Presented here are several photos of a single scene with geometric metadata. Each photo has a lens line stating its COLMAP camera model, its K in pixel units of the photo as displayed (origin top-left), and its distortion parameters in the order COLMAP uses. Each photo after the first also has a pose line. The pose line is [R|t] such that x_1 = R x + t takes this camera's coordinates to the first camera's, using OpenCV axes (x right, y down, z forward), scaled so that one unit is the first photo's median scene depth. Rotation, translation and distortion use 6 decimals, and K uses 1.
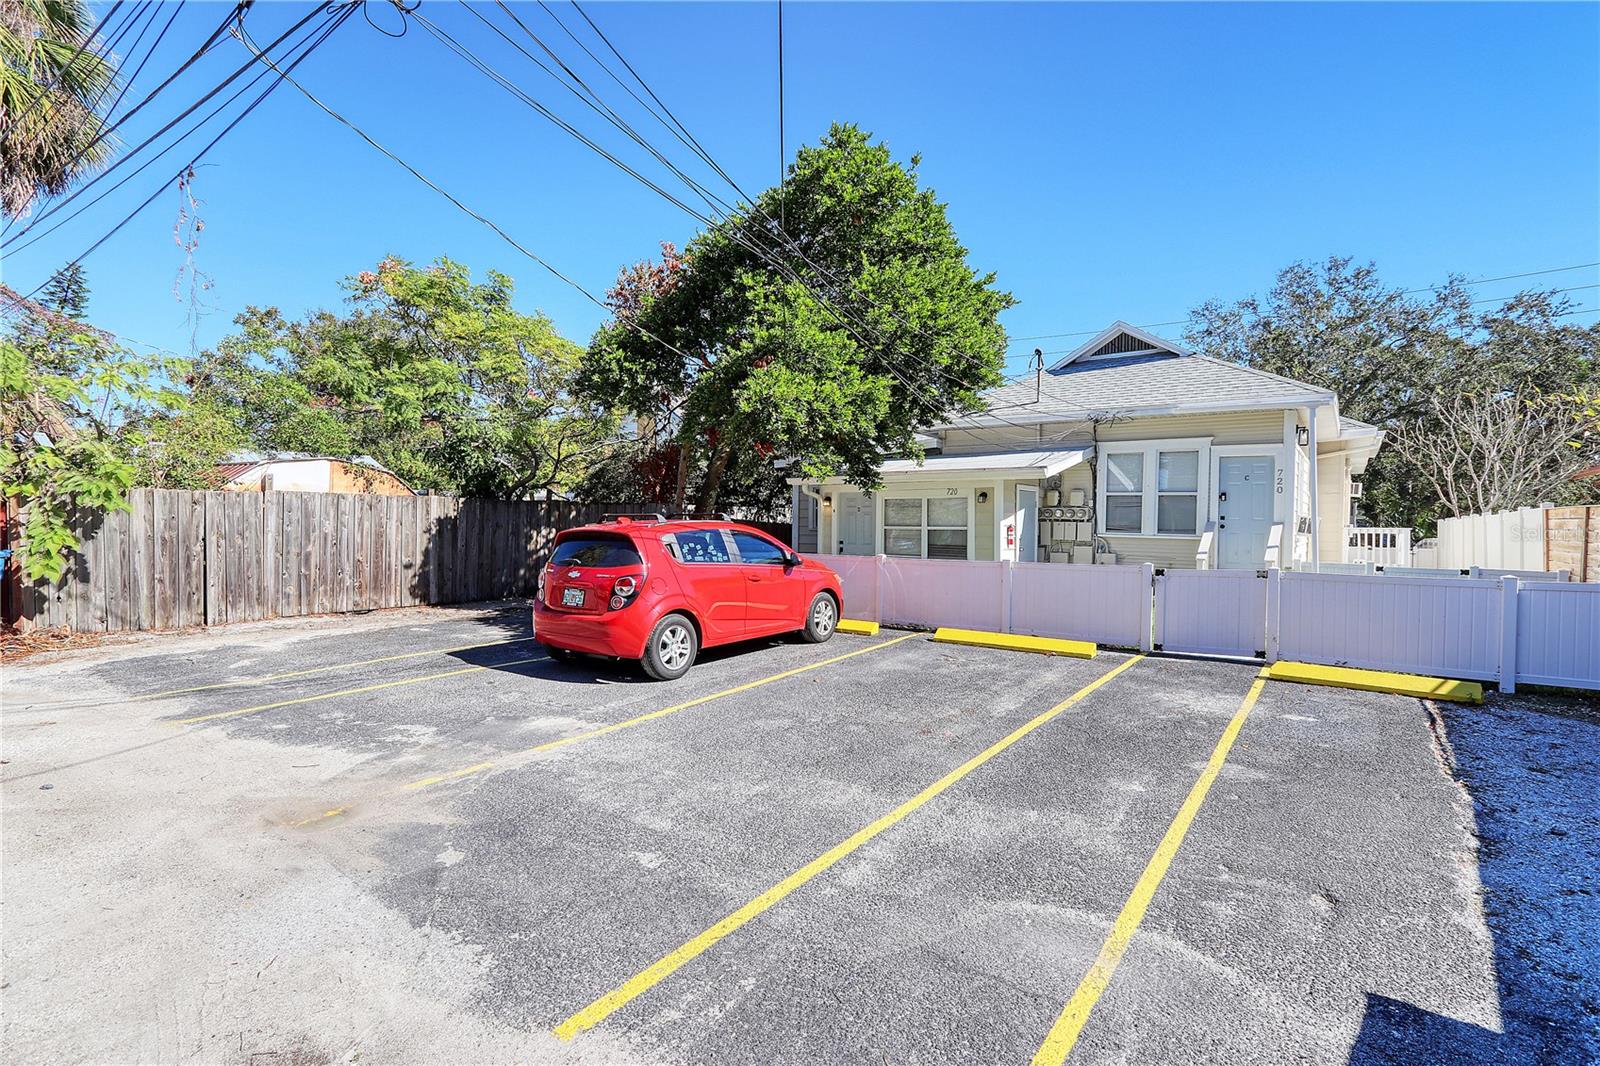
lens RADIAL K [[733.5, 0, 796.2], [0, 733.5, 529.4], [0, 0, 1]] dist [-0.009637, -0.000937]
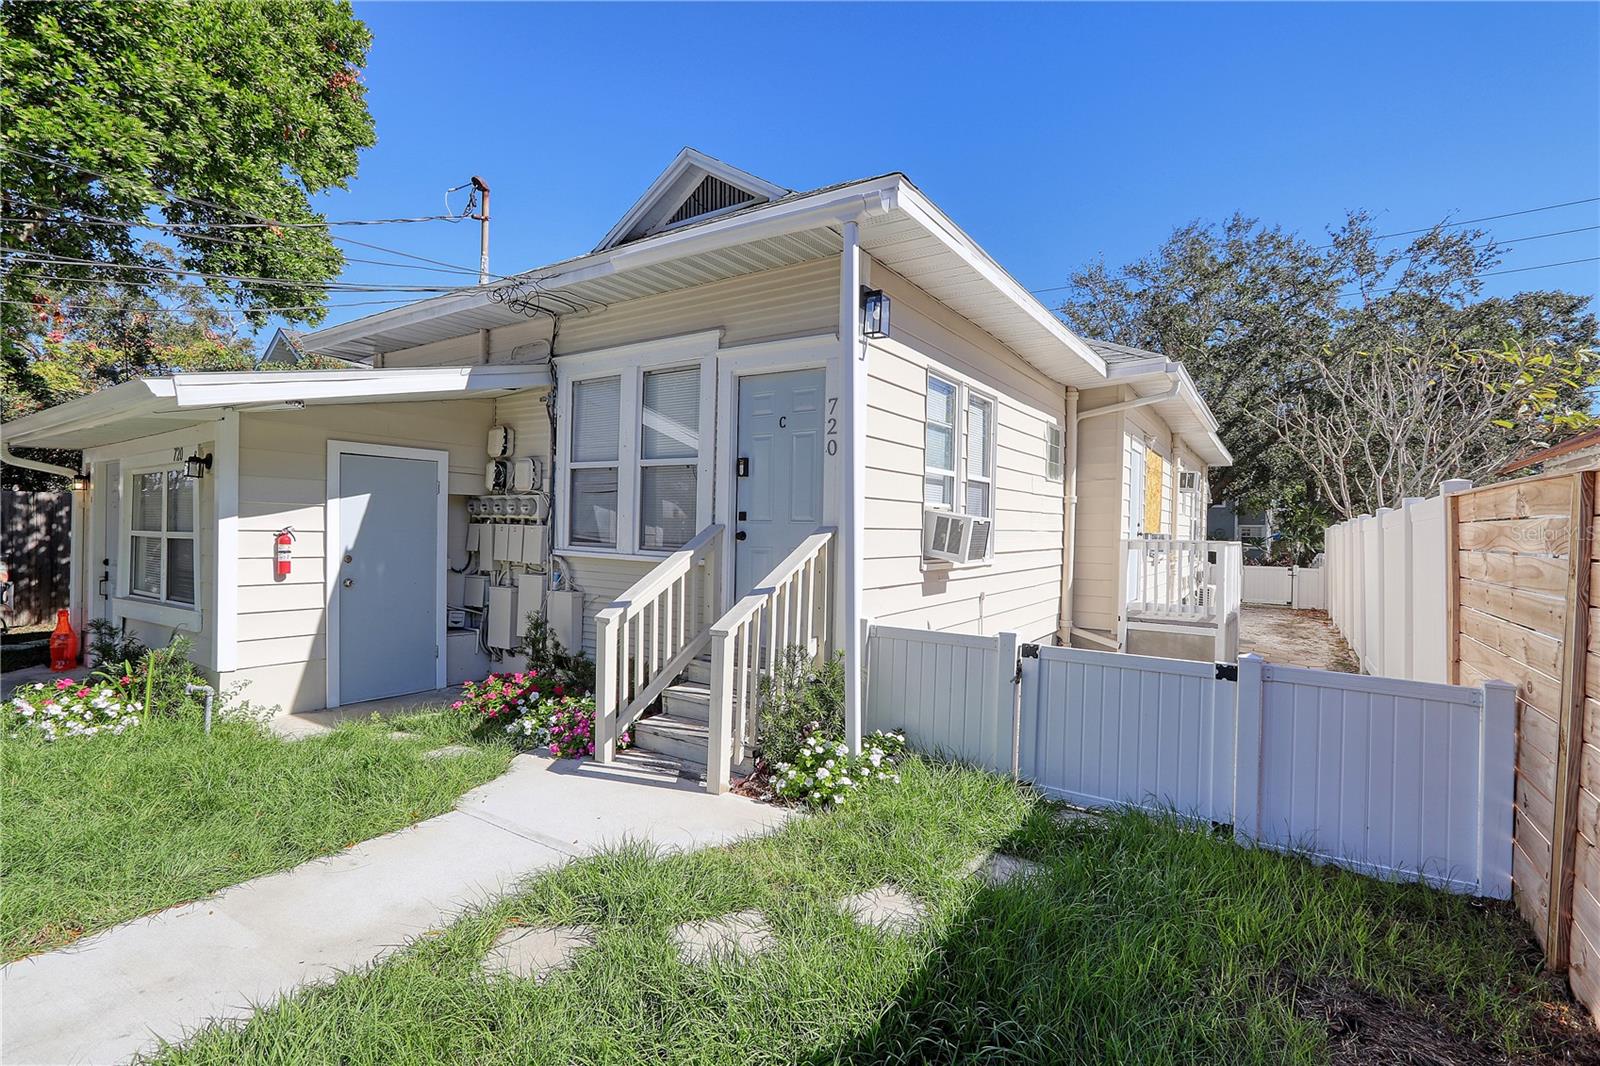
lens RADIAL K [[733.5, 0, 804.8], [0, 733.5, 530.3], [0, 0, 1]] dist [-0.009637, -0.000937]
pose [[0.998183, 0.006844, 0.059873, 0.470361], [-0.006385, 0.999949, -0.007851, -0.003495], [-0.059923, 0.007454, 0.998175, 0.447816]]
